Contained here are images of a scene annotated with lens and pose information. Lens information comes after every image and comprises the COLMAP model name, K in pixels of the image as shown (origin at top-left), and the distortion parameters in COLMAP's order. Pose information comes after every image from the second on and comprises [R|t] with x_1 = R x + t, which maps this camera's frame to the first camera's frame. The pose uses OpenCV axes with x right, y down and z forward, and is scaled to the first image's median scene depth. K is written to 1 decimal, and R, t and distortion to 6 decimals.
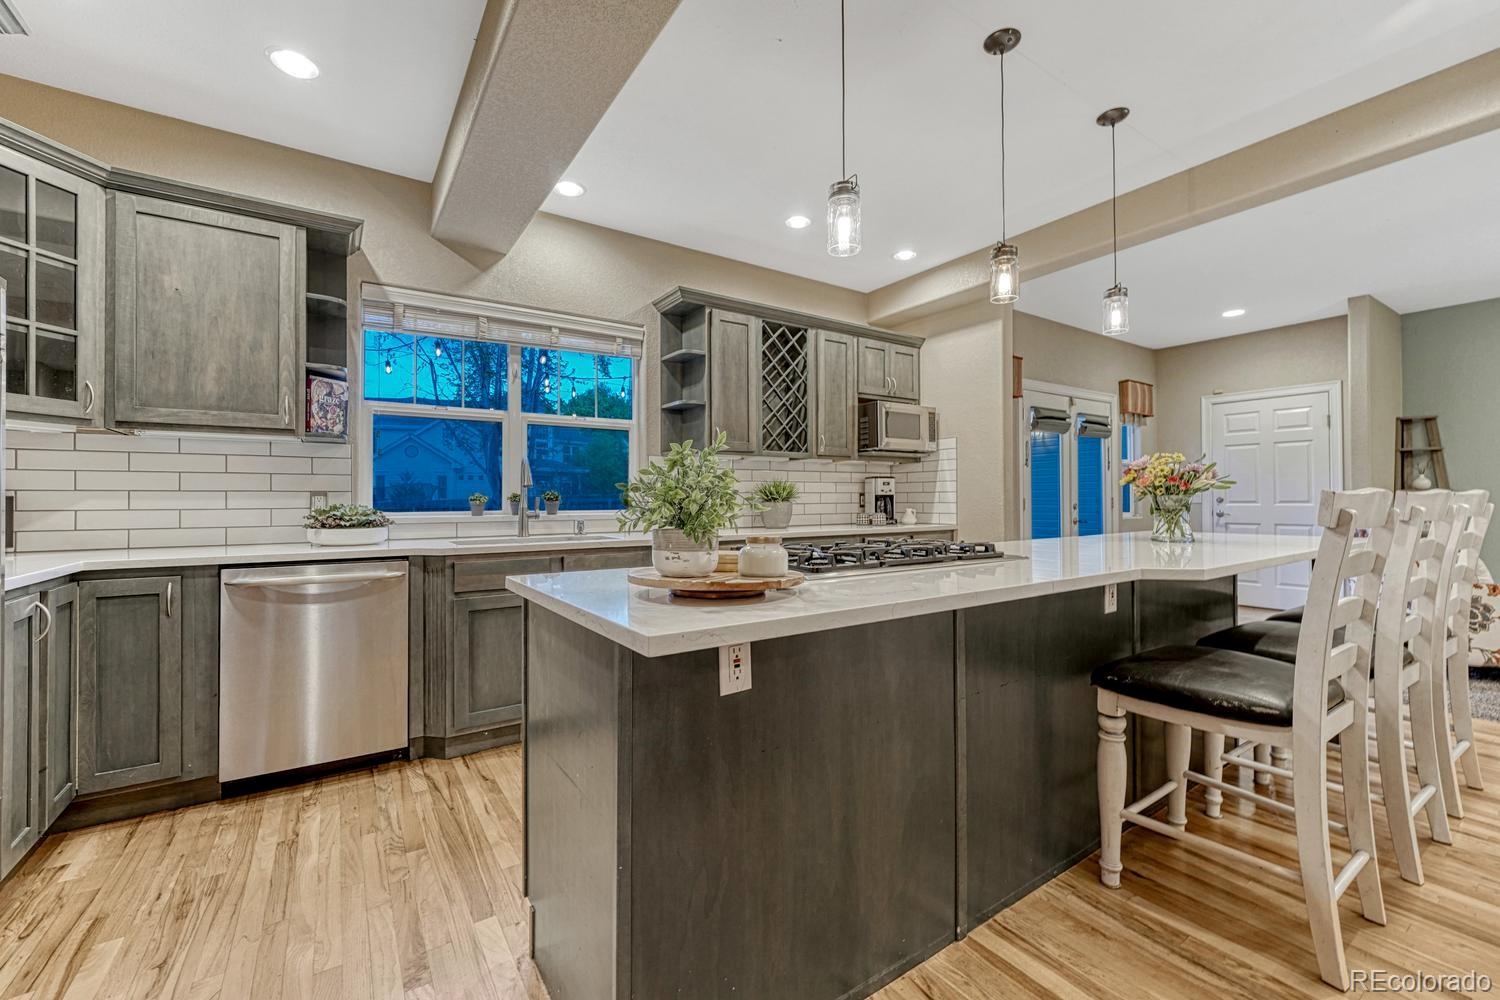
lens RADIAL K [[615.4, 0, 756.4], [0, 615.4, 492.7], [0, 0, 1]] dist [-0.003375, 0.002202]
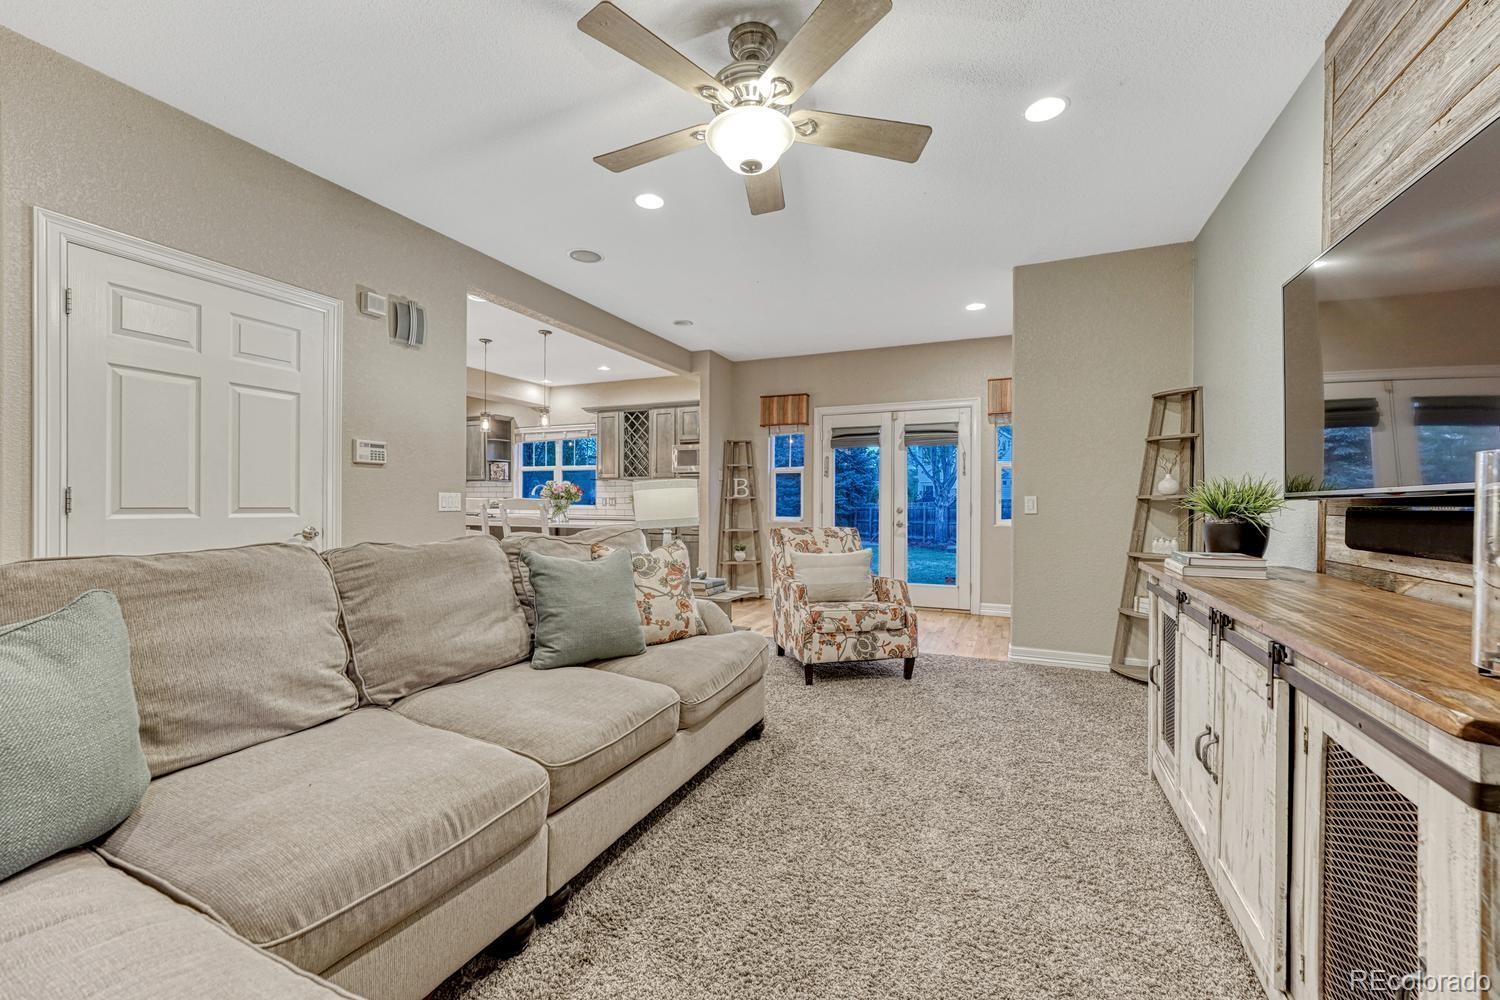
lens RADIAL K [[615.4, 0, 751.7], [0, 615.4, 507.2], [0, 0, 1]] dist [-0.003375, 0.002202]
pose [[0.532137, 0.009707, -0.846602, 2.430699], [-0.004360, 0.999952, 0.008724, 0.013142], [0.846647, -0.000951, 0.532154, 0.359559]]
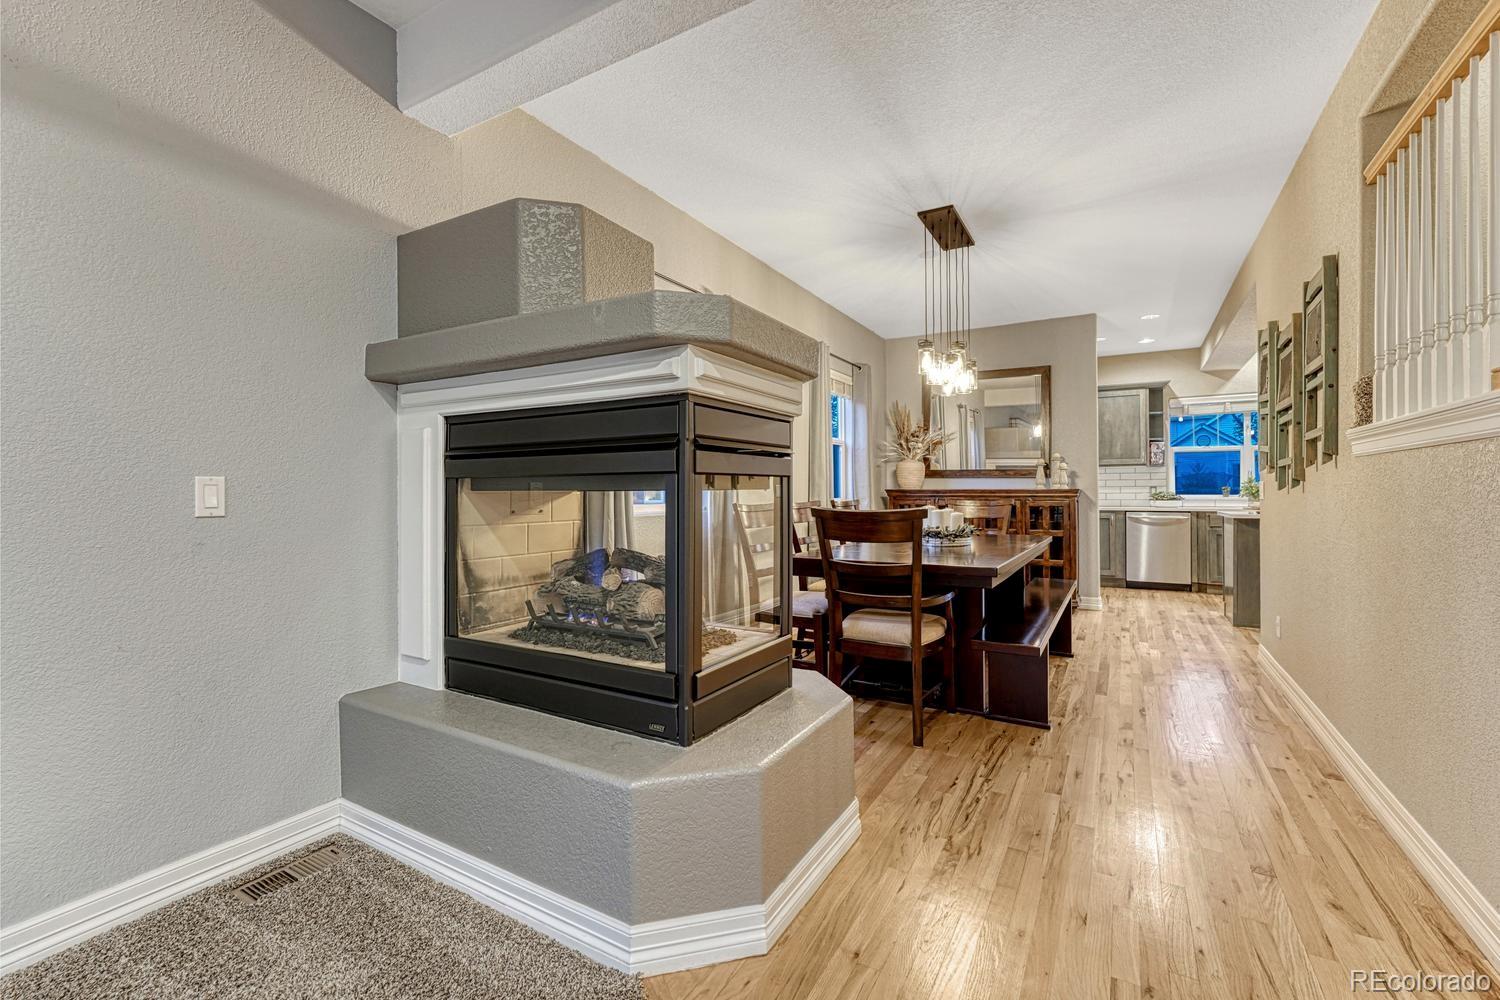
lens RADIAL K [[645.1, 0, 744.1], [0, 645.1, 487.5], [0, 0, 1]] dist [0.002208, -0.000320]
pose [[0.423763, -0.006966, -0.905746, 0.902156], [0.012604, 0.999919, -0.001794, -0.012296], [0.905685, -0.010656, 0.423817, -1.518758]]
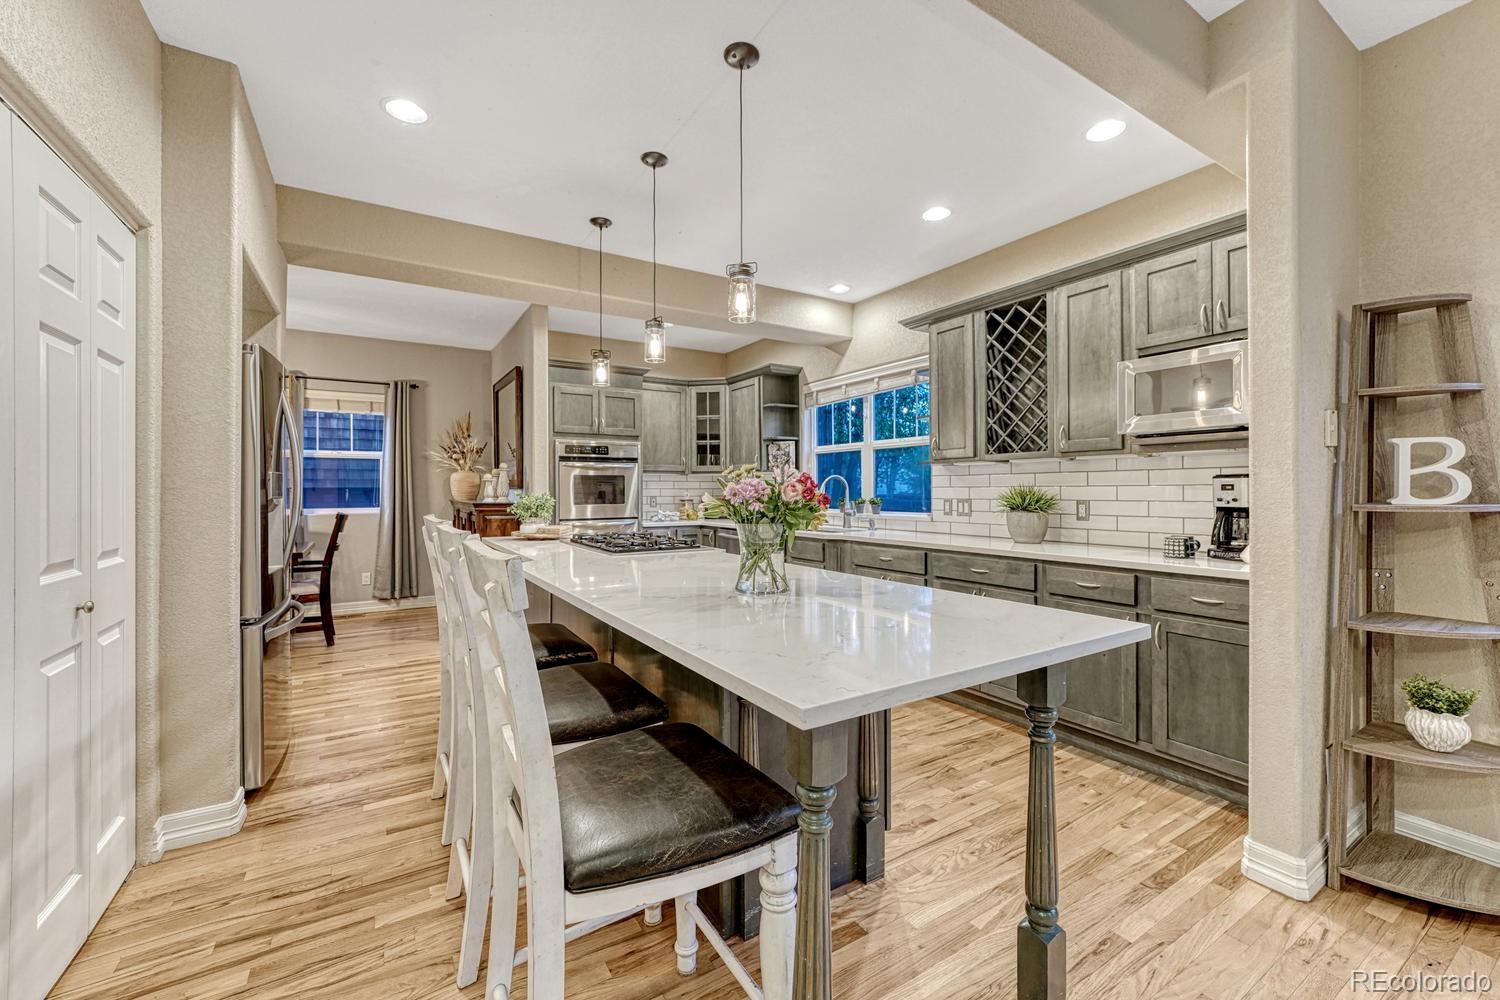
lens RADIAL K [[615.4, 0, 733.1], [0, 615.4, 487.2], [0, 0, 1]] dist [-0.003375, 0.002202]
pose [[-0.066173, -0.003586, -0.997802, 1.182664], [0.007529, 0.999963, -0.004093, -0.025086], [0.997780, -0.007783, -0.066144, 0.865304]]
